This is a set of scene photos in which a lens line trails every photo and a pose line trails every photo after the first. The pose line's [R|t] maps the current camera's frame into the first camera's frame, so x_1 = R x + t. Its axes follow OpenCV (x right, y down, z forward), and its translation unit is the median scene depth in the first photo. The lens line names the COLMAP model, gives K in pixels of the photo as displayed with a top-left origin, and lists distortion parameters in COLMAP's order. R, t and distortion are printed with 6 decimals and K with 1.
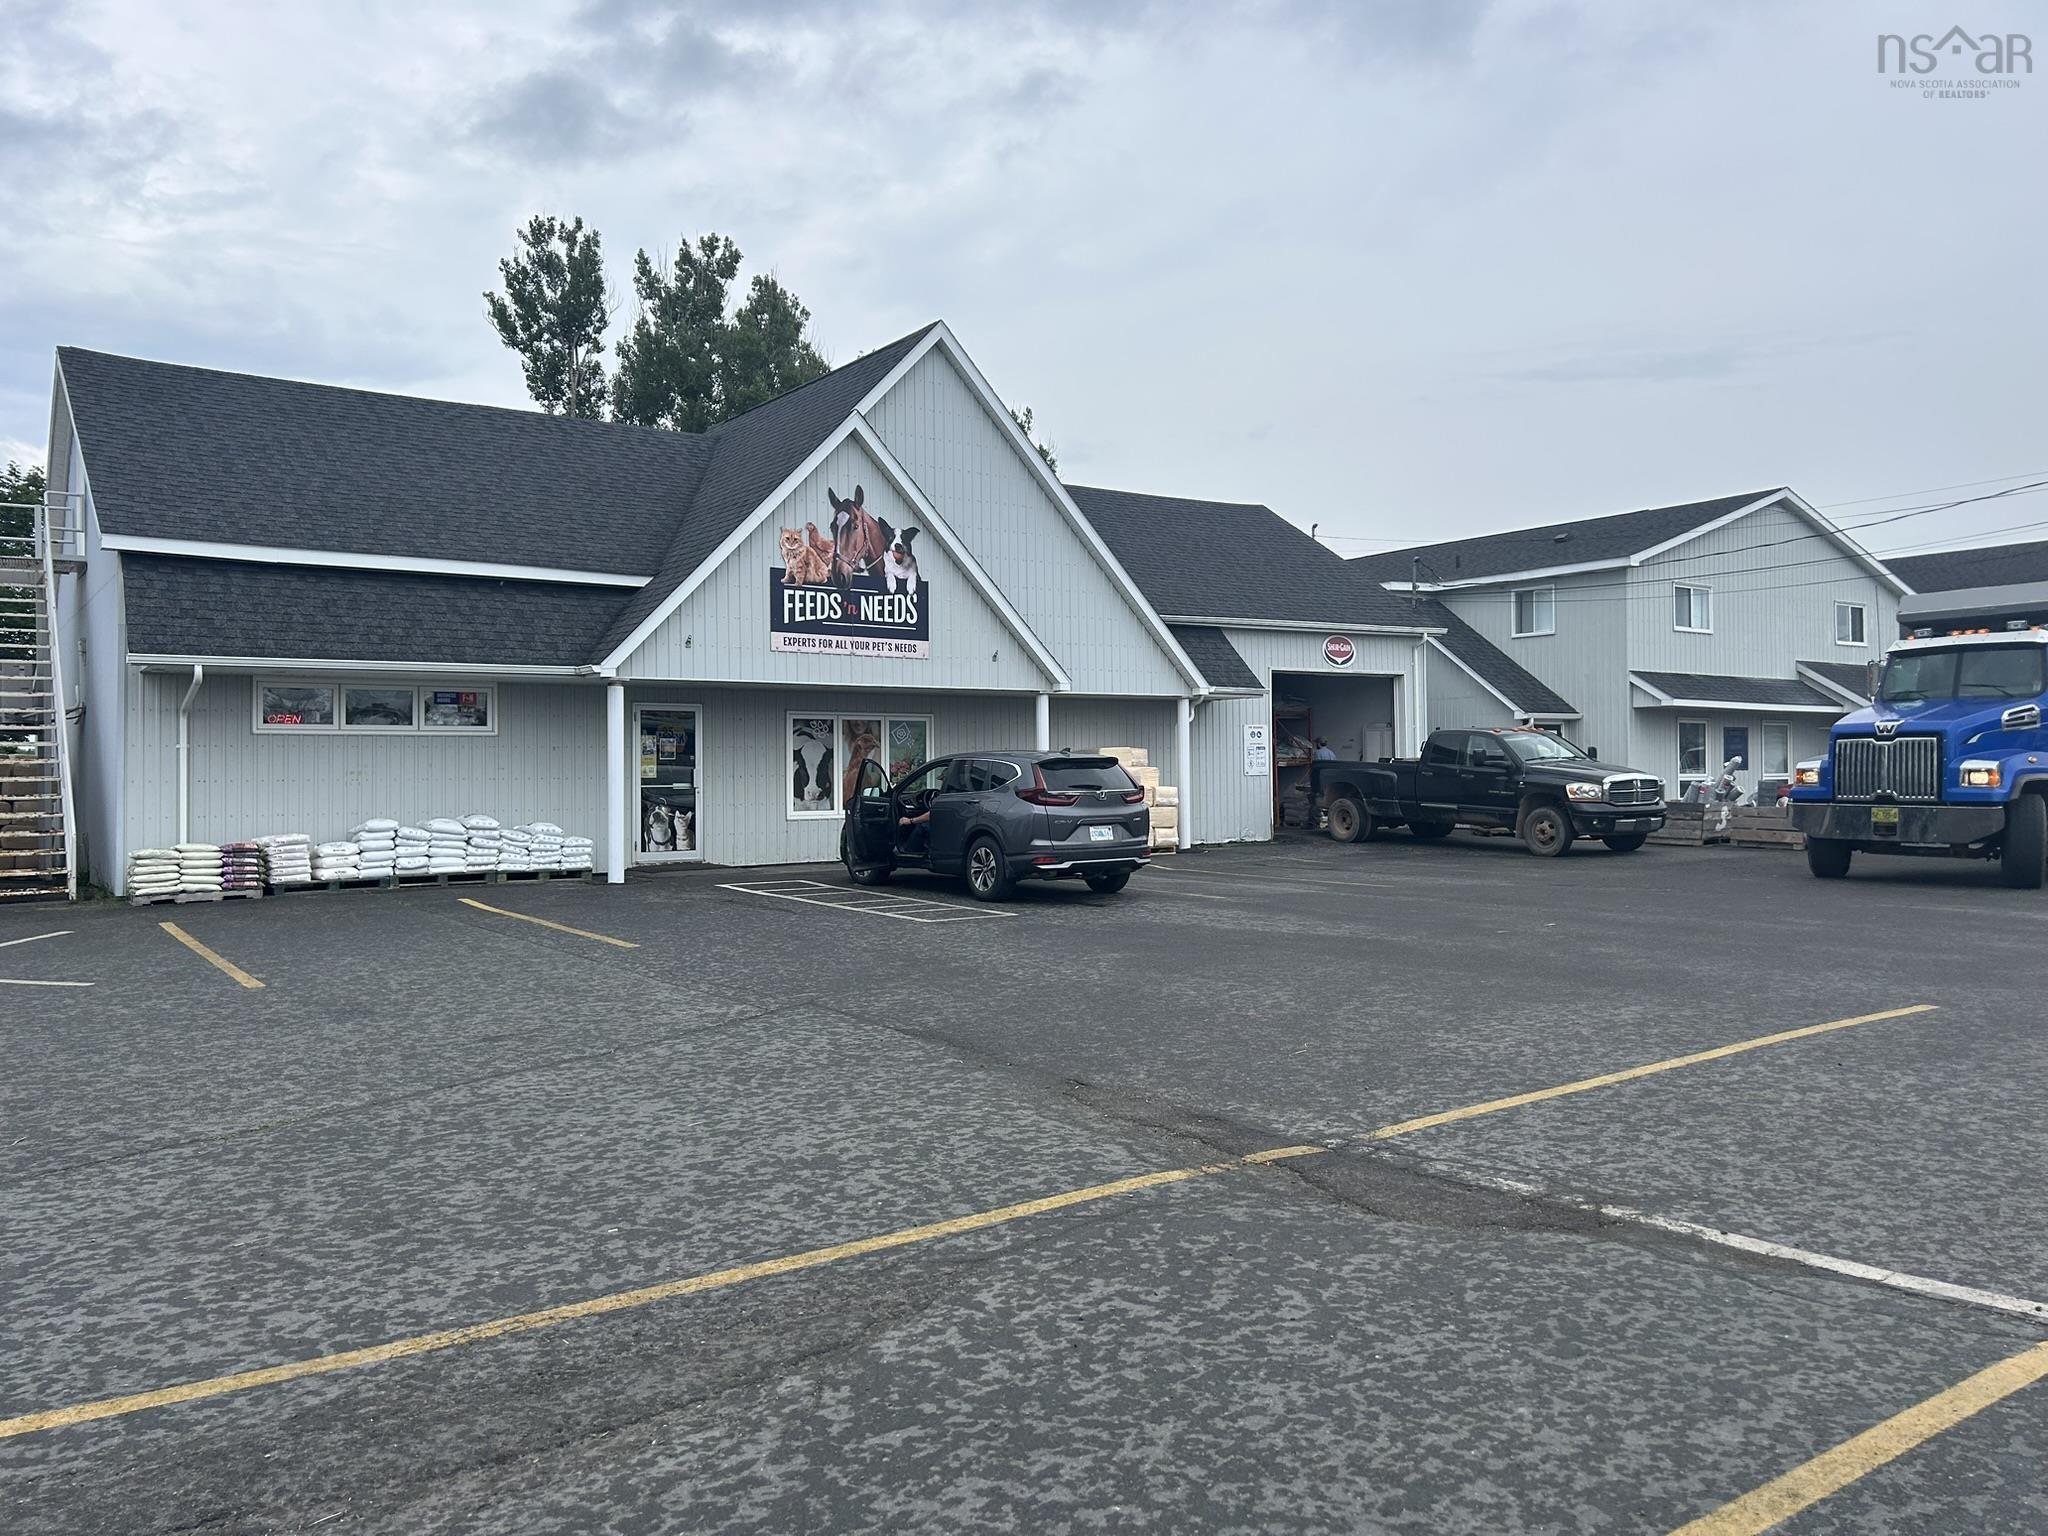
lens RADIAL K [[1510.5, 0, 1028.3], [0, 1510.5, 771.2], [0, 0, 1]] dist [0.060396, -0.044579]
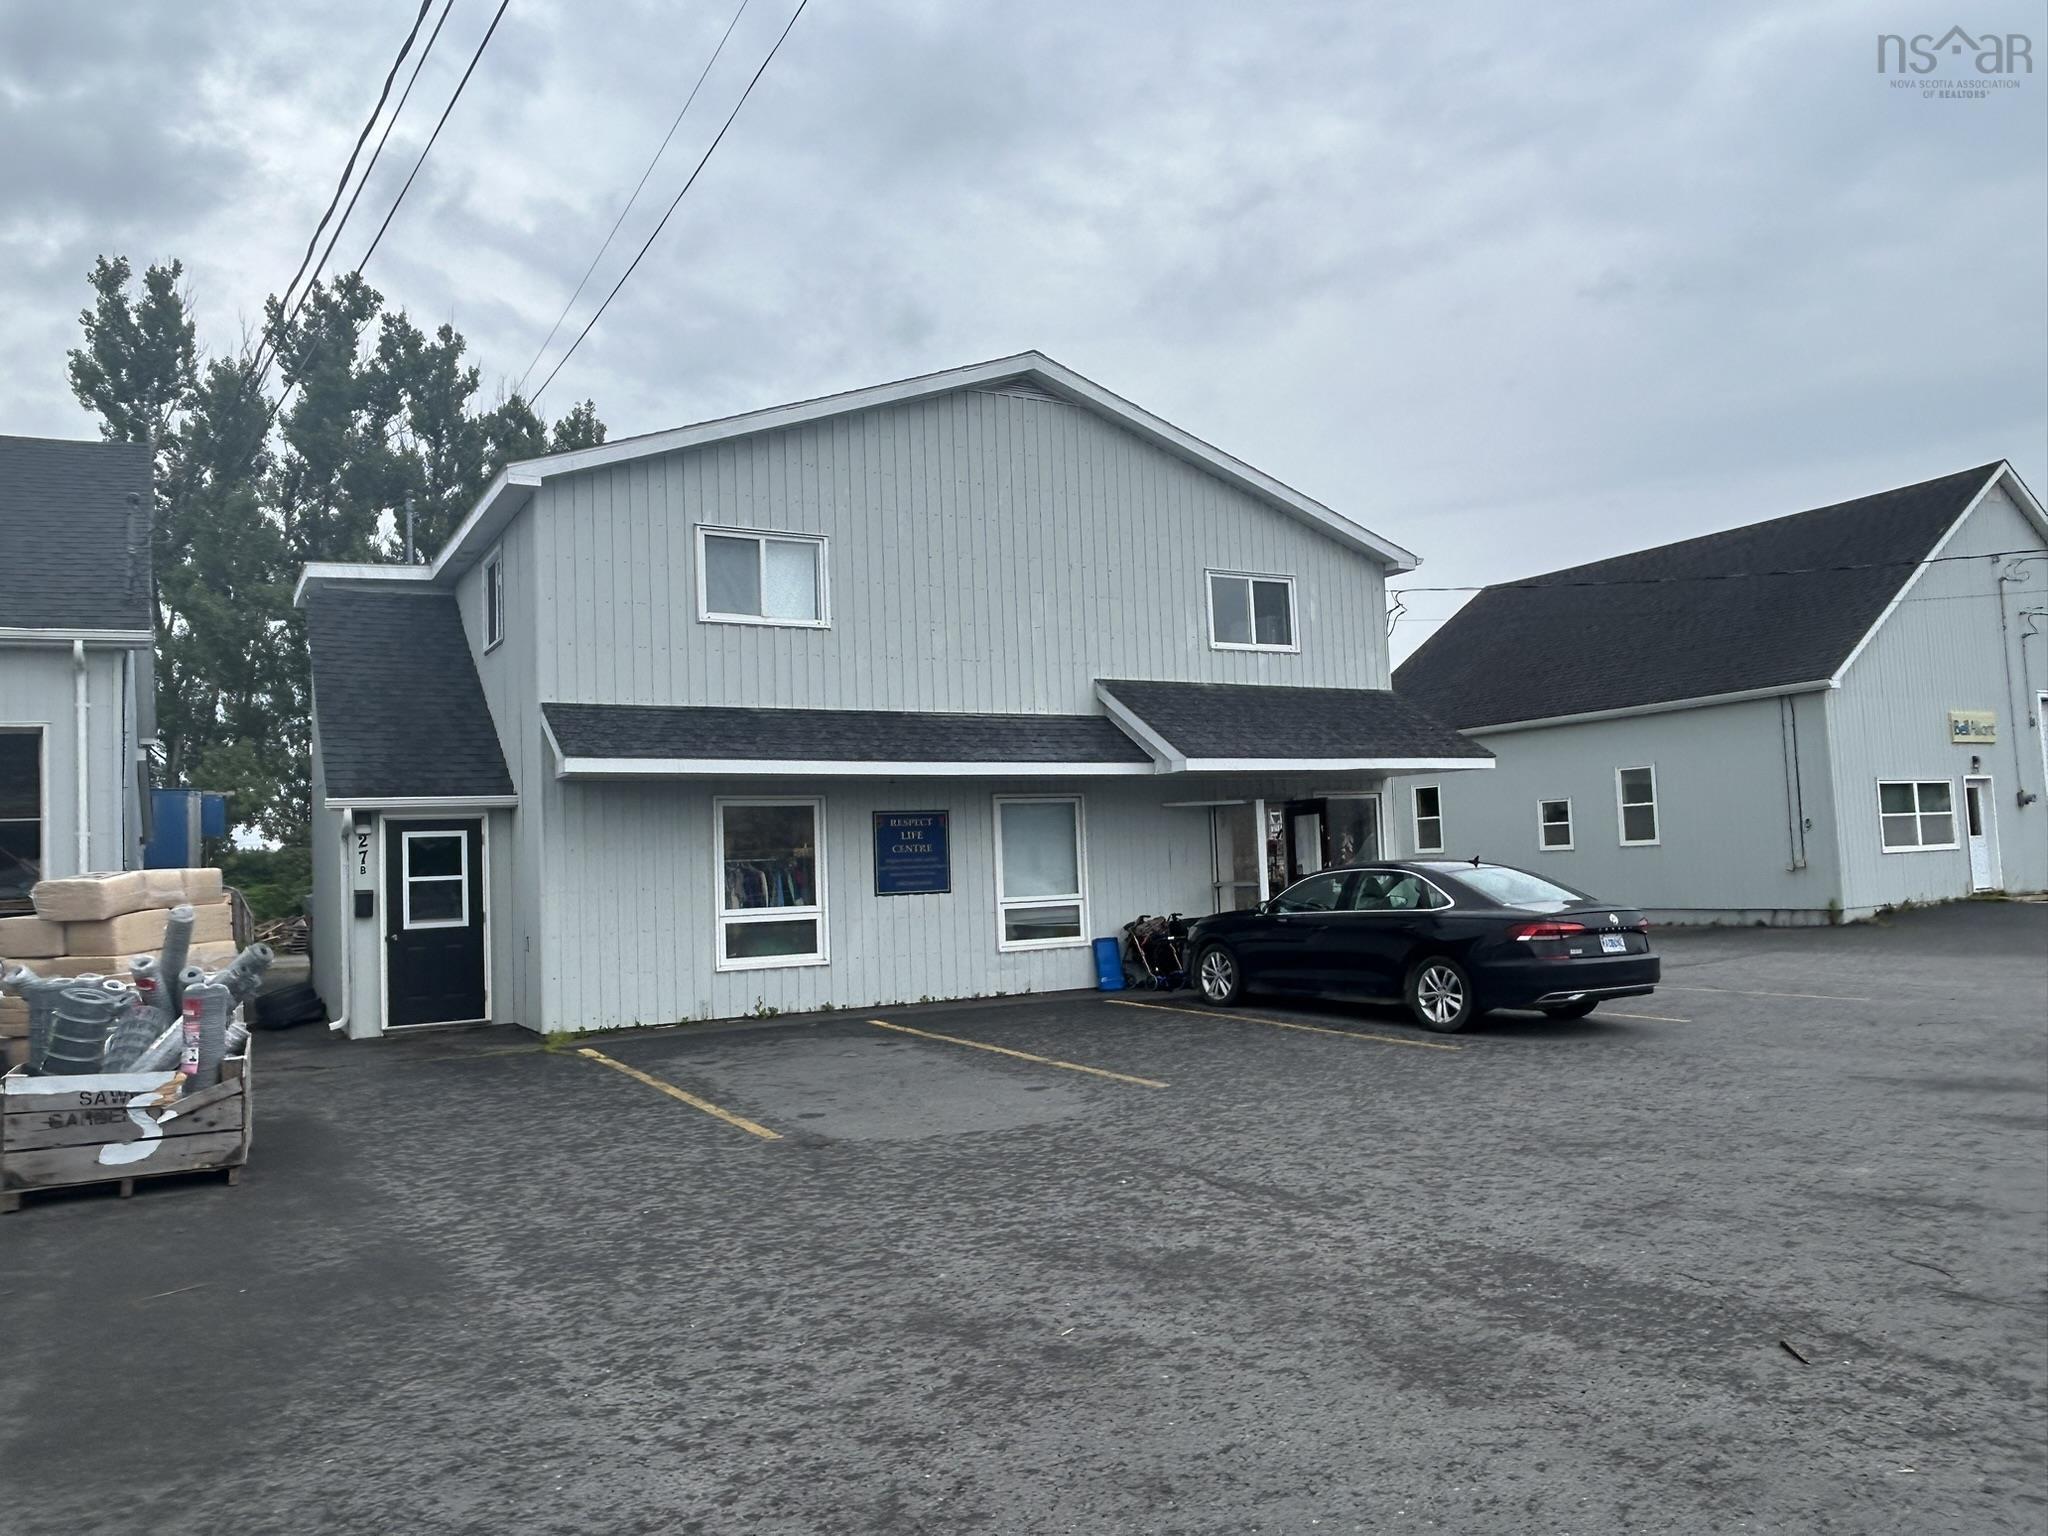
lens RADIAL K [[1444.9, 0, 990.9], [0, 1444.9, 763.6], [0, 0, 1]] dist [0.002337, -0.014912]
pose [[0.993034, -0.035217, -0.112442, 0.830229], [0.027973, 0.997470, -0.065359, -0.019242], [0.114459, 0.061758, 0.991506, 0.807539]]
